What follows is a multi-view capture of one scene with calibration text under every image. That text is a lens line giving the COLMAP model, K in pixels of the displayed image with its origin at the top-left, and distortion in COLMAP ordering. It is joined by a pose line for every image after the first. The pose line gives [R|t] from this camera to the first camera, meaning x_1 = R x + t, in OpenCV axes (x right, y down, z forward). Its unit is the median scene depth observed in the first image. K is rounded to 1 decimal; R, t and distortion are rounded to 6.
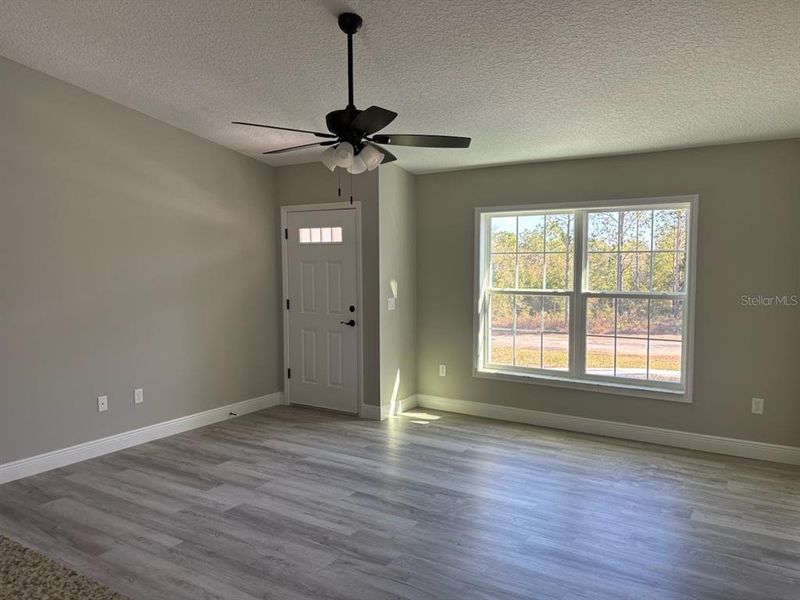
lens RADIAL K [[603.2, 0, 385.5], [0, 603.2, 301.9], [0, 0, 1]] dist [0.050559, -0.047550]
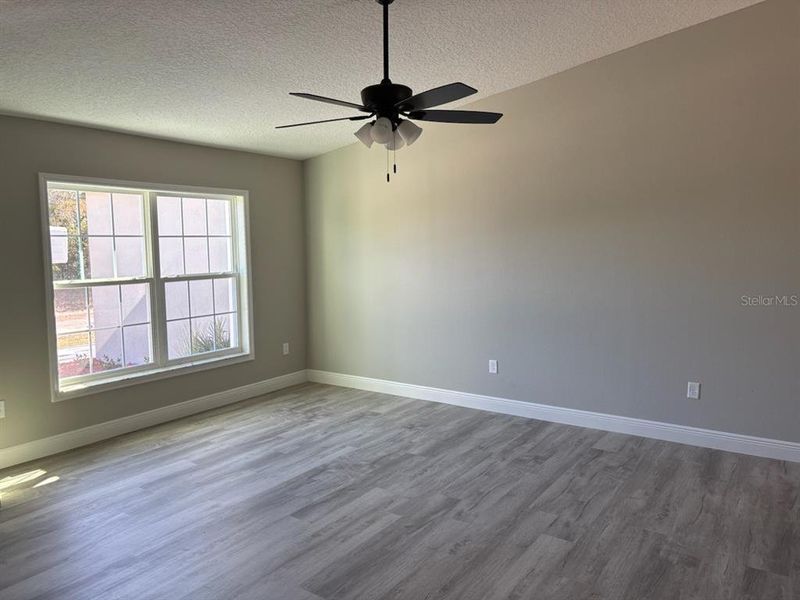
lens RADIAL K [[603.2, 0, 402.4], [0, 603.2, 304.2], [0, 0, 1]] dist [0.050559, -0.047550]
pose [[0.016663, -0.098501, 0.994997, -0.704112], [0.084030, 0.991753, 0.096772, -0.038583], [-0.996324, 0.081998, 0.024803, 0.656747]]
